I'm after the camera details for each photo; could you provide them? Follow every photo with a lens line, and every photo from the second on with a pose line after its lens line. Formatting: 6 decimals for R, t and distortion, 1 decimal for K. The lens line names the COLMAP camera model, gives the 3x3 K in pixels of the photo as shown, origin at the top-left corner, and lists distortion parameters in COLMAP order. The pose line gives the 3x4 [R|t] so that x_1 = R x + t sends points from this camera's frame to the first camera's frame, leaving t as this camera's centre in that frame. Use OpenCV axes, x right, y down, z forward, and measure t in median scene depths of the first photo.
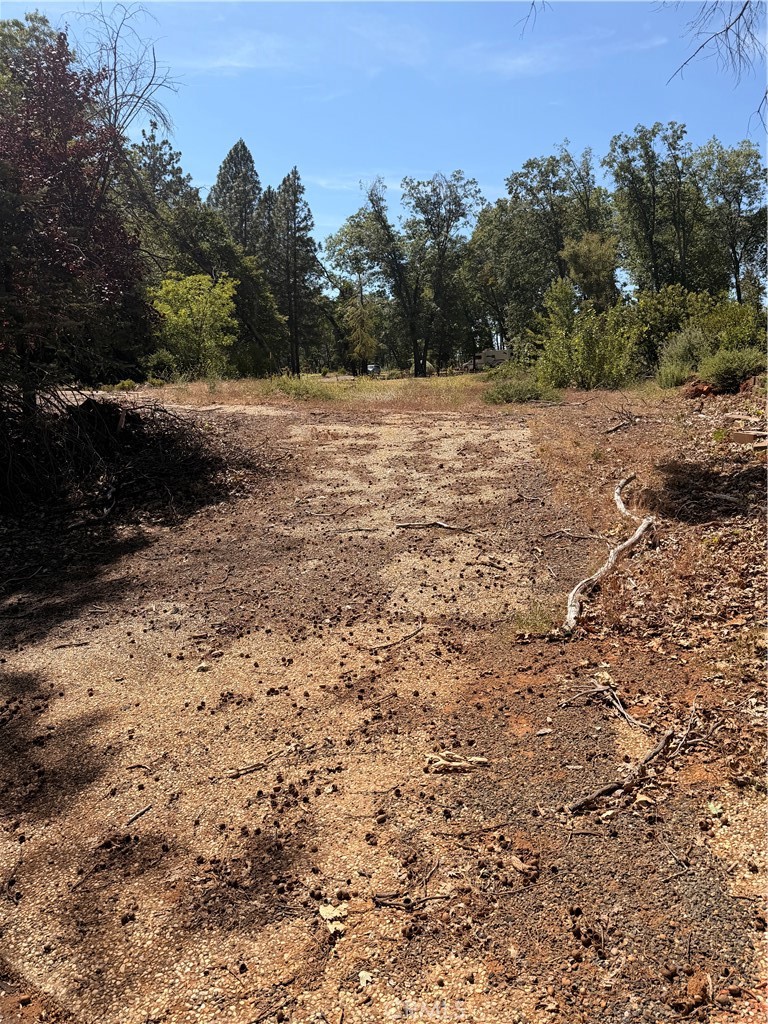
lens RADIAL K [[731.2, 0, 386.6], [0, 731.2, 514.9], [0, 0, 1]] dist [0.047665, -0.040674]
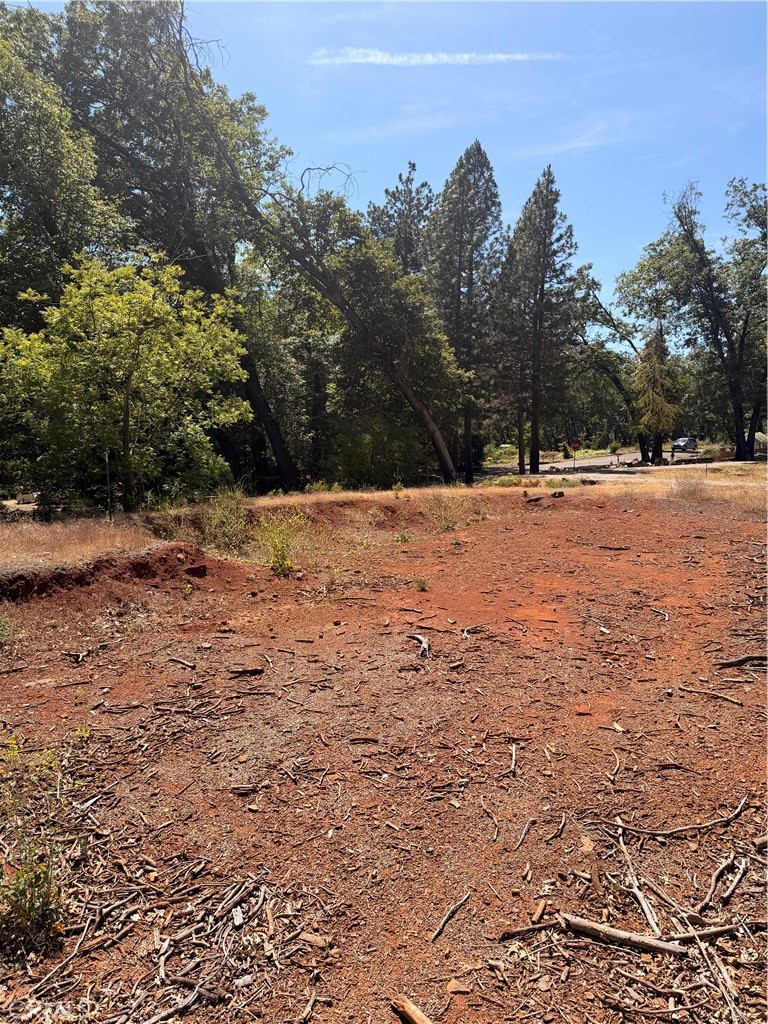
lens RADIAL K [[731.2, 0, 389.3], [0, 731.2, 508.5], [0, 0, 1]] dist [0.047665, -0.040674]
pose [[0.905560, 0.046095, -0.421706, 0.040216], [-0.088235, 0.992805, -0.080954, -0.061299], [0.414940, 0.110518, 0.903111, 0.260524]]
